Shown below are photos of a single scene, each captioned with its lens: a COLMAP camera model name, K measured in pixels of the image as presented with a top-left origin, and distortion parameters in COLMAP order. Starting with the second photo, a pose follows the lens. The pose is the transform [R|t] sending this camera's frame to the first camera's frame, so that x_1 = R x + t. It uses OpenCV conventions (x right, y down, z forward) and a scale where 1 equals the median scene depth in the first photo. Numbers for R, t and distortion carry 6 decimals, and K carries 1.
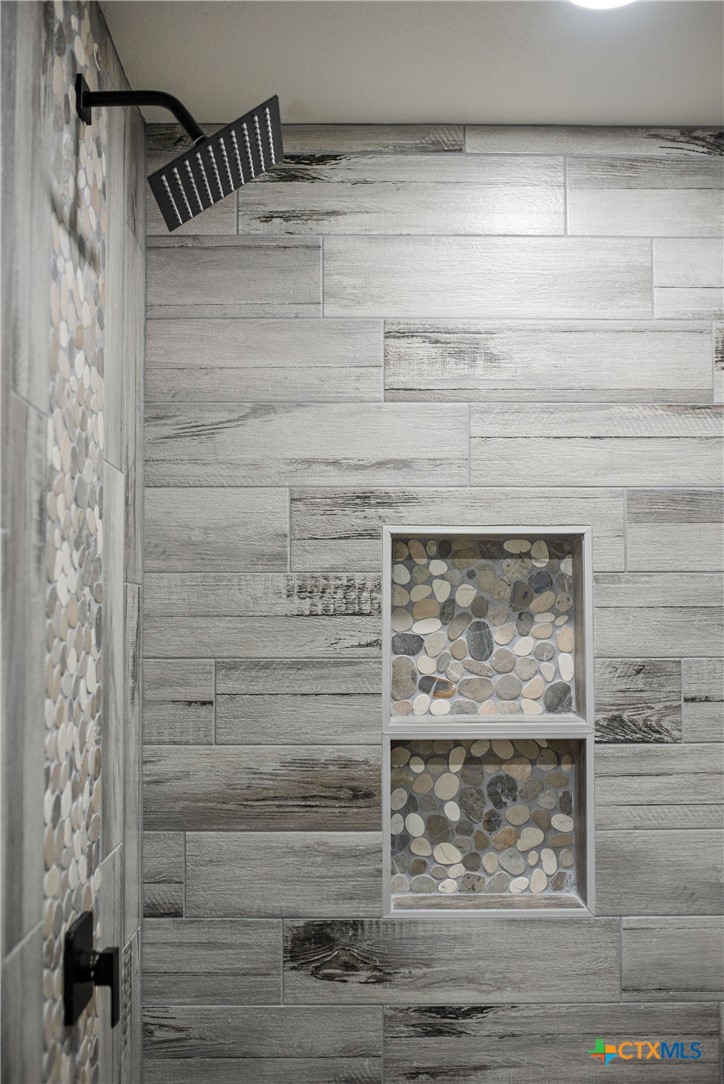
lens RADIAL K [[1049.5, 0, 356.8], [0, 1049.5, 547.4], [0, 0, 1]] dist [-0.048857, 0.000000]
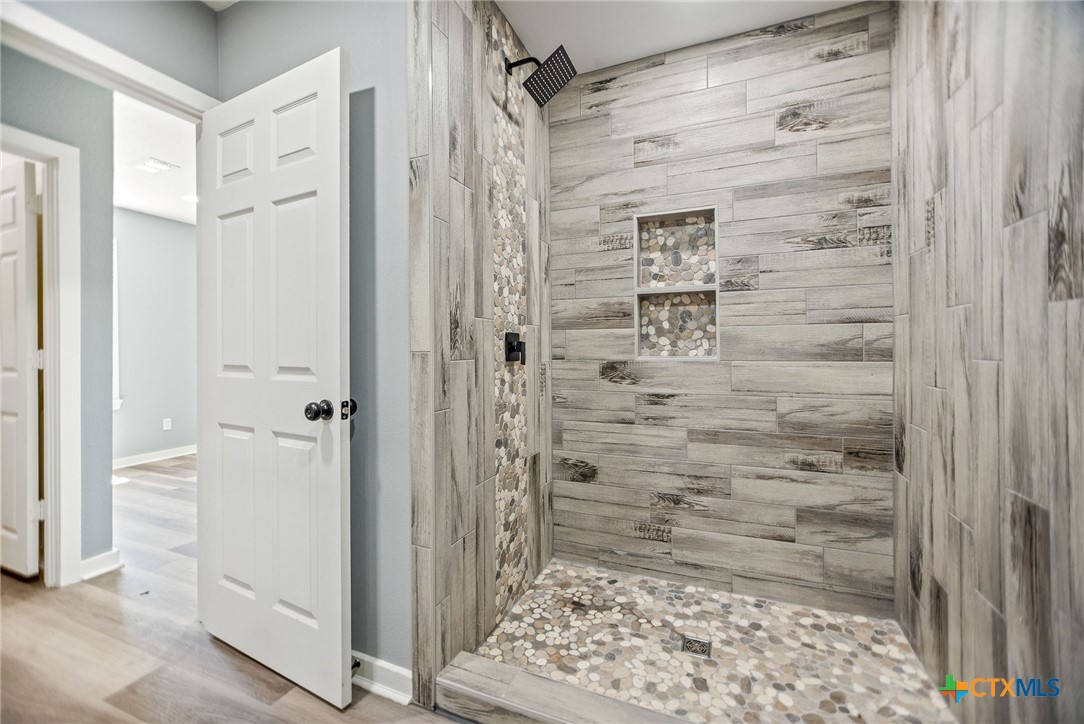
lens RADIAL K [[450.1, 0, 540.0], [0, 450.1, 338.3], [0, 0, 1]] dist [-0.003992, 0.002293]
pose [[0.914604, -0.011191, -0.404196, 0.267238], [0.026685, 0.999108, 0.032720, 0.250598], [0.403469, -0.040712, 0.914087, -0.155130]]
